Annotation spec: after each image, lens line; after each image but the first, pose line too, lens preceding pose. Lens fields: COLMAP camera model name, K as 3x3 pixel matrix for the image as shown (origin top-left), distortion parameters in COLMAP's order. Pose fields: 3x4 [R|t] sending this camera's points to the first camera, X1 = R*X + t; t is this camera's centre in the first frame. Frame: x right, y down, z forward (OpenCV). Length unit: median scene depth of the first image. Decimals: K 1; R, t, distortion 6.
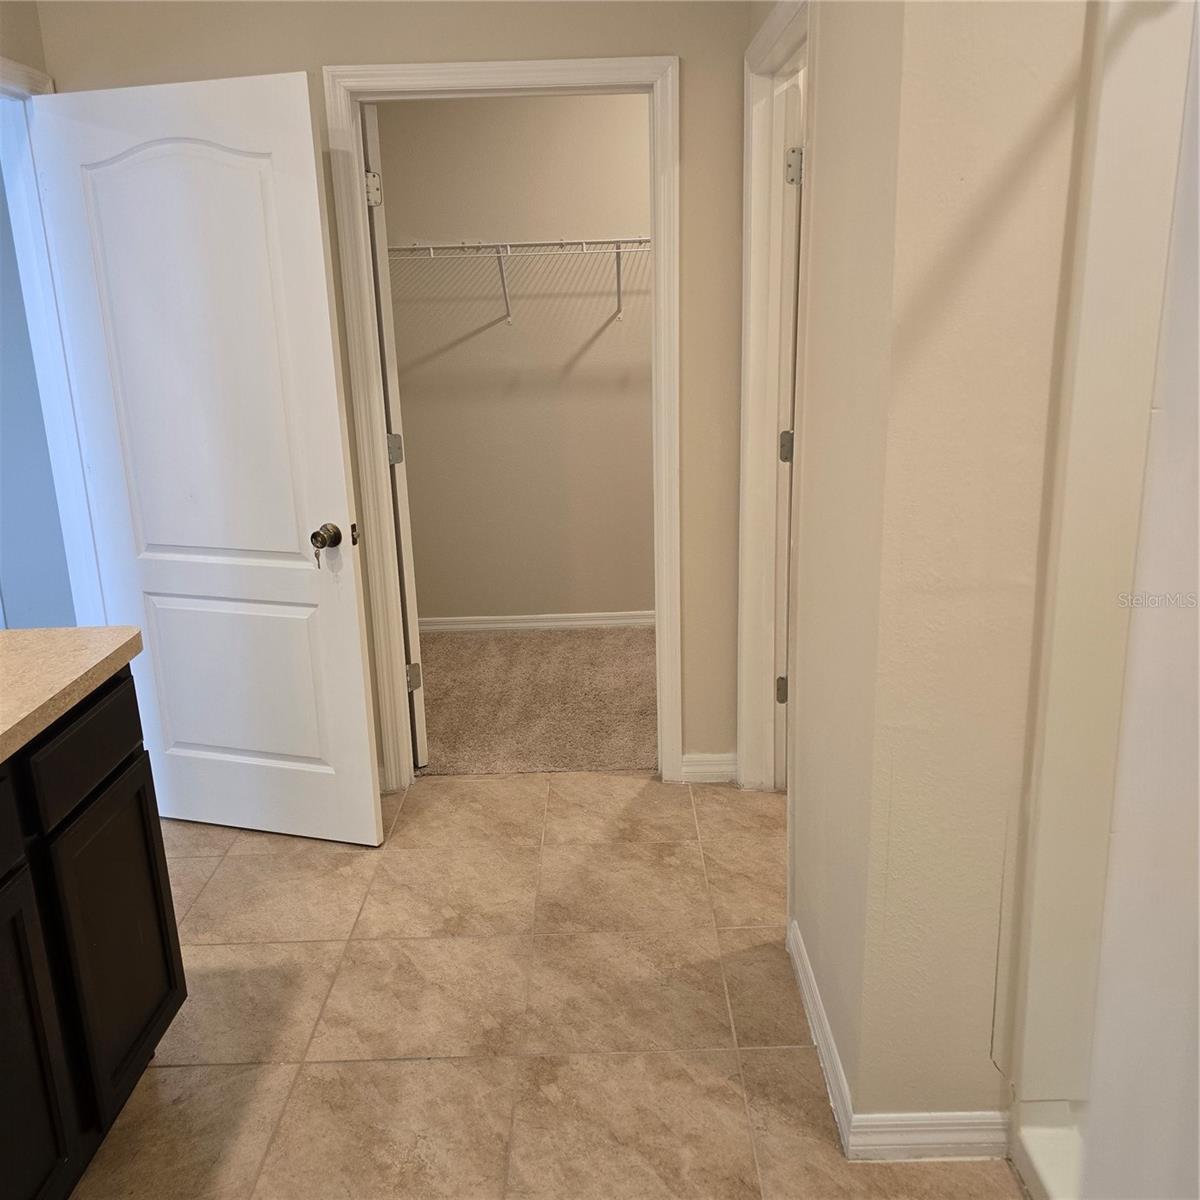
lens RADIAL K [[1119.9, 0, 604.8], [0, 1119.9, 611.9], [0, 0, 1]] dist [0.022312, 0.000000]
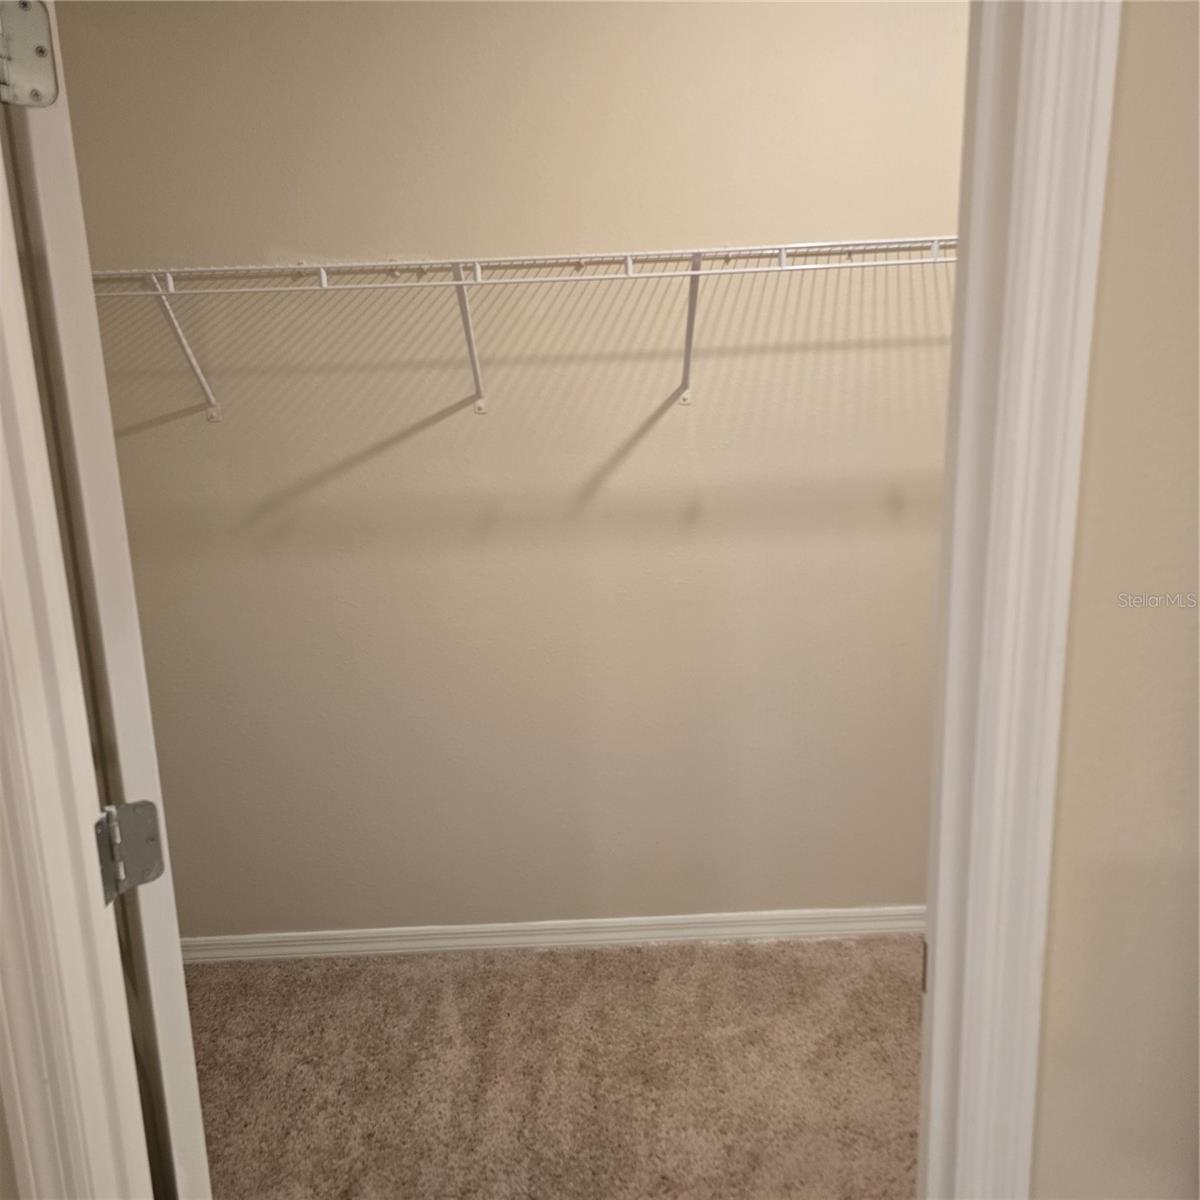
lens RADIAL K [[1119.9, 0, 589.6], [0, 1119.9, 588.6], [0, 0, 1]] dist [0.022312, 0.000000]
pose [[0.999907, -0.006651, 0.011931, -0.040022], [0.007267, 0.998601, -0.052368, -0.144420], [-0.011566, 0.052450, 0.998557, 0.471787]]
